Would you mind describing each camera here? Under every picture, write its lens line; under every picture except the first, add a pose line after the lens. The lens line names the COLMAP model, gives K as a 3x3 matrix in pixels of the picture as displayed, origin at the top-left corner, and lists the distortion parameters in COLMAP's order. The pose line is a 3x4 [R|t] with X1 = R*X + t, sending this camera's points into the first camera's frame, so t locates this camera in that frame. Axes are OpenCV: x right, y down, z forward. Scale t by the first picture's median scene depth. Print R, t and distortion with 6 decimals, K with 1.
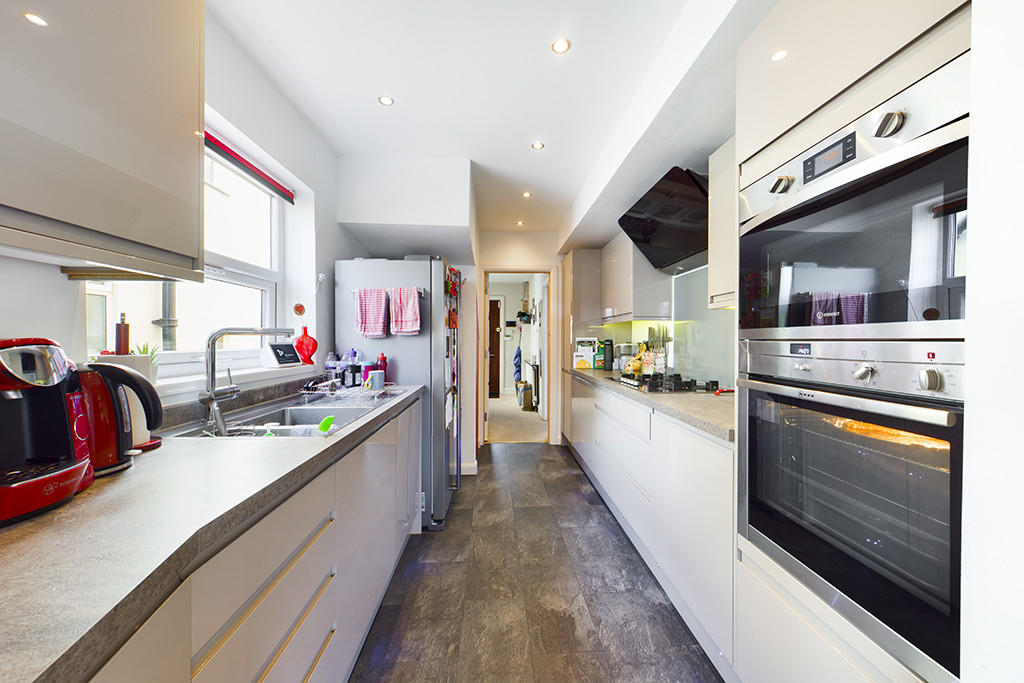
lens RADIAL K [[376.3, 0, 515.1], [0, 376.3, 349.3], [0, 0, 1]] dist [0.000564, 0.000011]
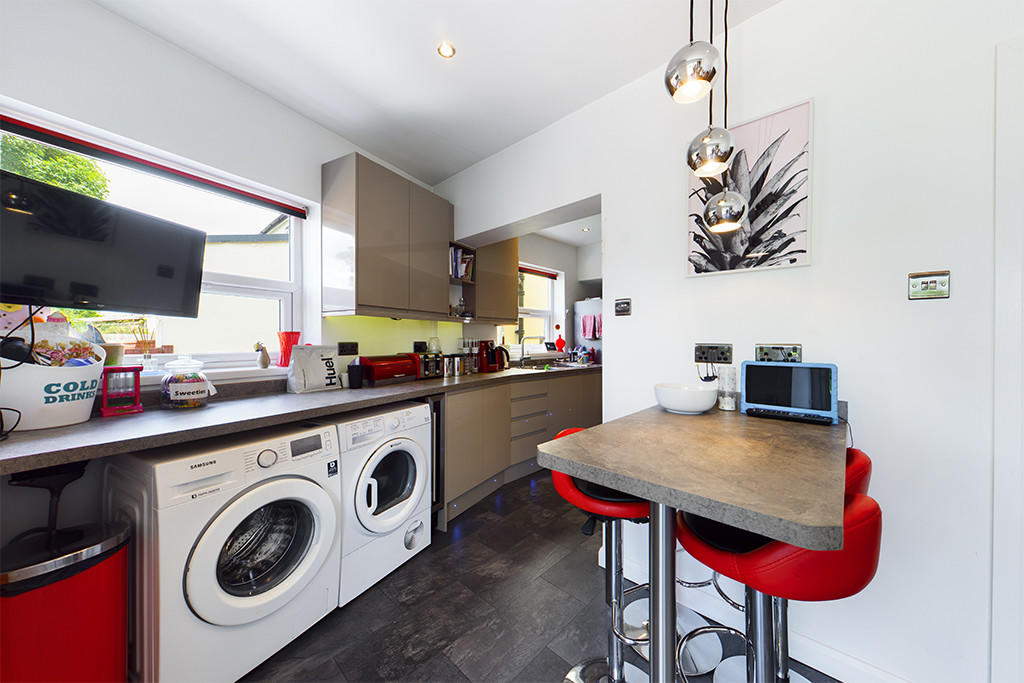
lens RADIAL K [[376.3, 0, 515.1], [0, 376.3, 349.3], [0, 0, 1]] dist [0.000564, 0.000011]
pose [[0.711966, 0.009066, -0.702155, 0.860649], [-0.008919, 0.999953, 0.003868, 0.020563], [0.702157, 0.003509, 0.712014, -0.815772]]
